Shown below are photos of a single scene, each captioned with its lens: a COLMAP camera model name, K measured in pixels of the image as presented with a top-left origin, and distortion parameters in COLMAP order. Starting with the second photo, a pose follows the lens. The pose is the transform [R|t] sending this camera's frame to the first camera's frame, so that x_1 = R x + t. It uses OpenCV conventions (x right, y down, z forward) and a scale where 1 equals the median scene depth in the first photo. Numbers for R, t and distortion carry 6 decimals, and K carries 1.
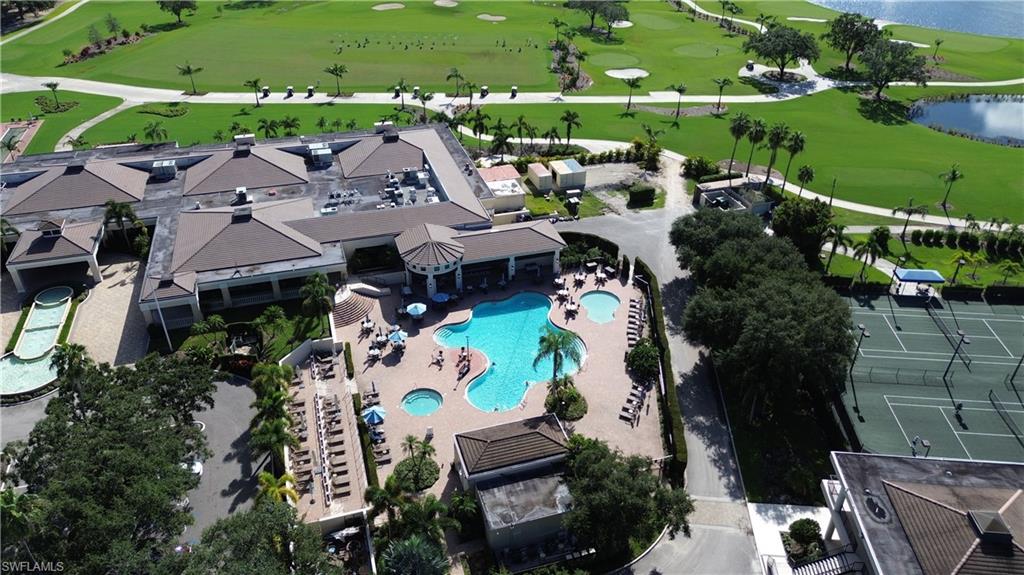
lens RADIAL K [[721.4, 0, 518.2], [0, 721.4, 292.0], [0, 0, 1]] dist [0.073526, -0.089156]
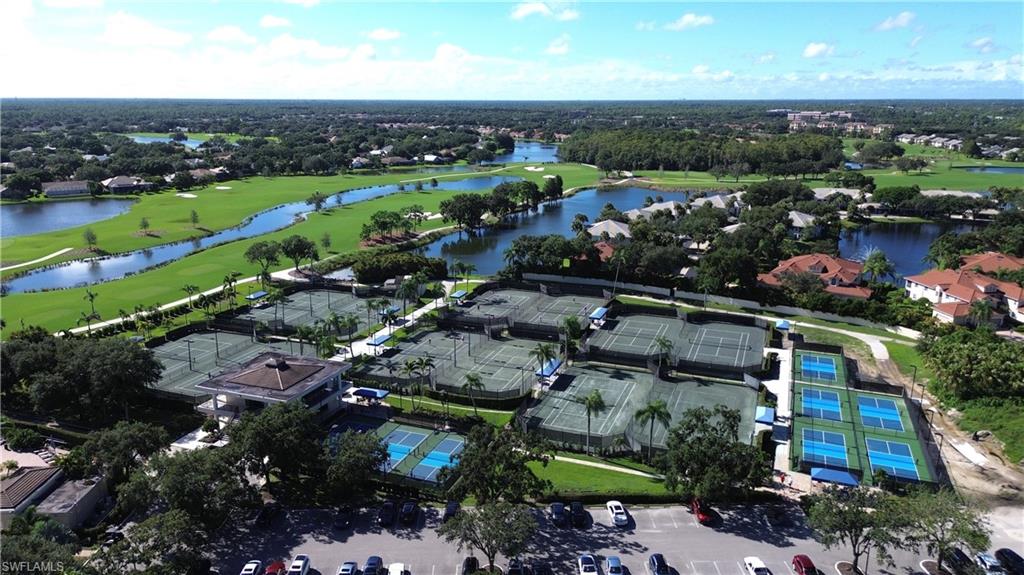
lens RADIAL K [[720.8, 0, 512.0], [0, 720.8, 287.5], [0, 0, 1]] dist [0.058428, -0.059814]
pose [[0.274231, -0.246678, 0.929488, -0.550077], [0.520839, 0.850607, 0.072078, 0.168402], [-0.808408, 0.464347, 0.361743, -0.221802]]
